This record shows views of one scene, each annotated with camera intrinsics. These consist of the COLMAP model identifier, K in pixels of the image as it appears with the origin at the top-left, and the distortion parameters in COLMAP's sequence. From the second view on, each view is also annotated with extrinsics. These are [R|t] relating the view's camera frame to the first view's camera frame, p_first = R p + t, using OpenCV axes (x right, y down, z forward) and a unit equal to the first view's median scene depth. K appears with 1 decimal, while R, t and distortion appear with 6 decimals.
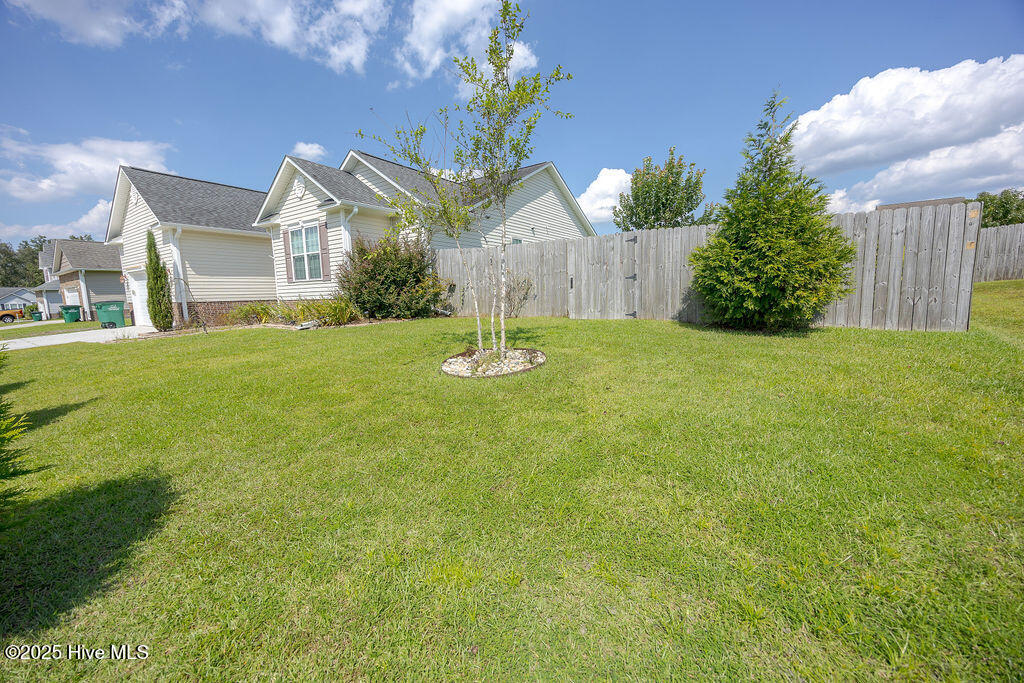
lens RADIAL K [[392.3, 0, 512.0], [0, 392.3, 341.5], [0, 0, 1]] dist [0.000955, -0.000472]
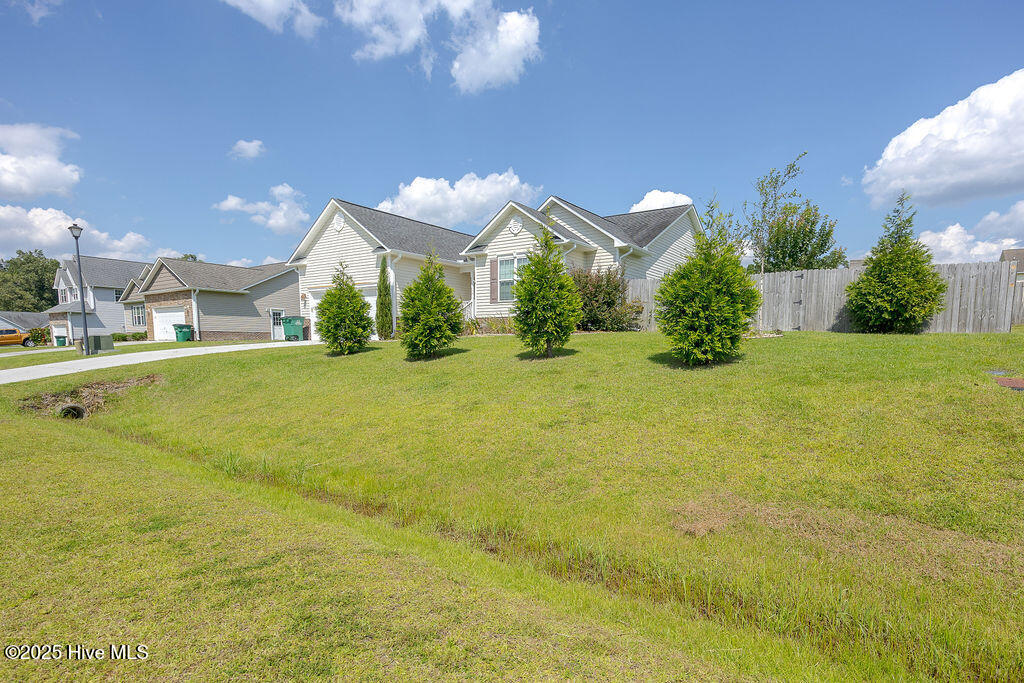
lens RADIAL K [[514.0, 0, 538.2], [0, 514.0, 403.5], [0, 0, 1]] dist [0.001059, 0.000049]
pose [[0.999449, 0.030639, 0.012779, -0.534245], [-0.030548, 0.999507, -0.007224, 0.202520], [-0.012994, 0.006829, 0.999892, -0.703848]]
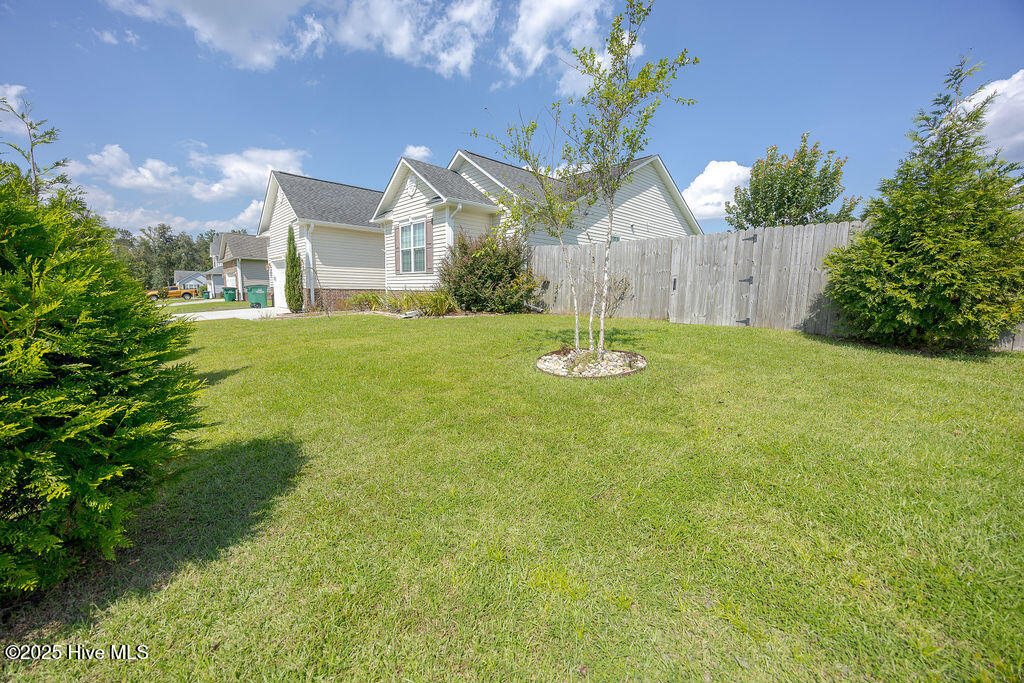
lens RADIAL K [[392.3, 0, 512.0], [0, 392.3, 341.5], [0, 0, 1]] dist [0.000955, -0.000472]
pose [[0.974827, 0.067361, -0.212542, -0.015439], [-0.065883, 0.997729, 0.014037, -0.000448], [0.213005, 0.000320, 0.977051, 0.005806]]
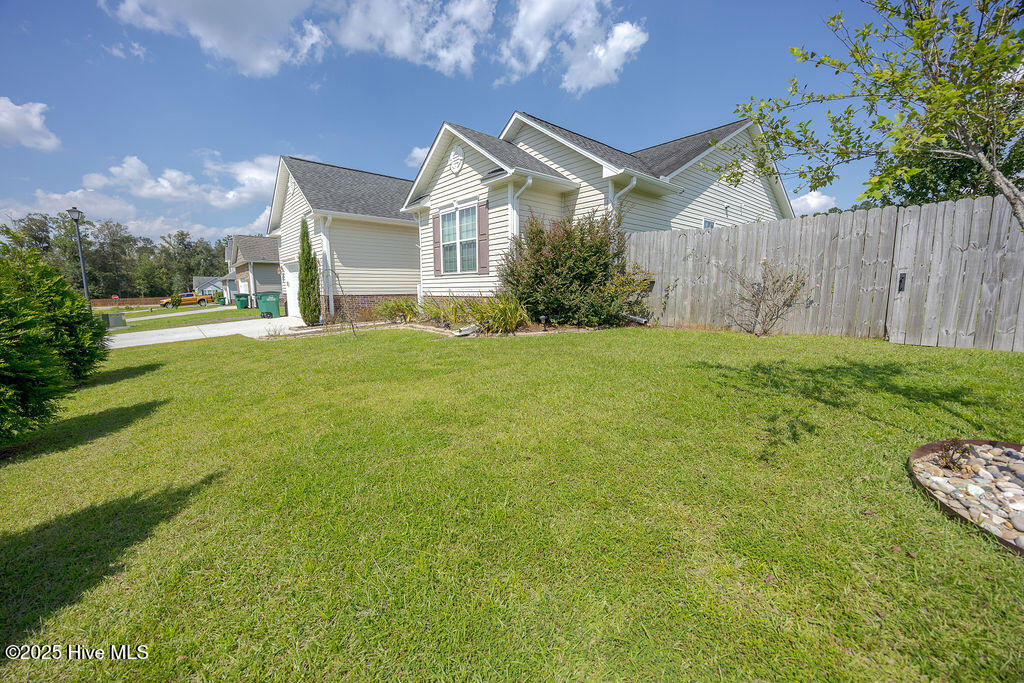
lens RADIAL K [[389.9, 0, 507.5], [0, 389.9, 343.0], [0, 0, 1]] dist [-0.003313, -0.000287]
pose [[0.966606, 0.054297, -0.250450, -0.237298], [-0.049722, 0.998461, 0.024564, -0.038549], [0.251398, -0.011291, 0.967818, 0.256540]]
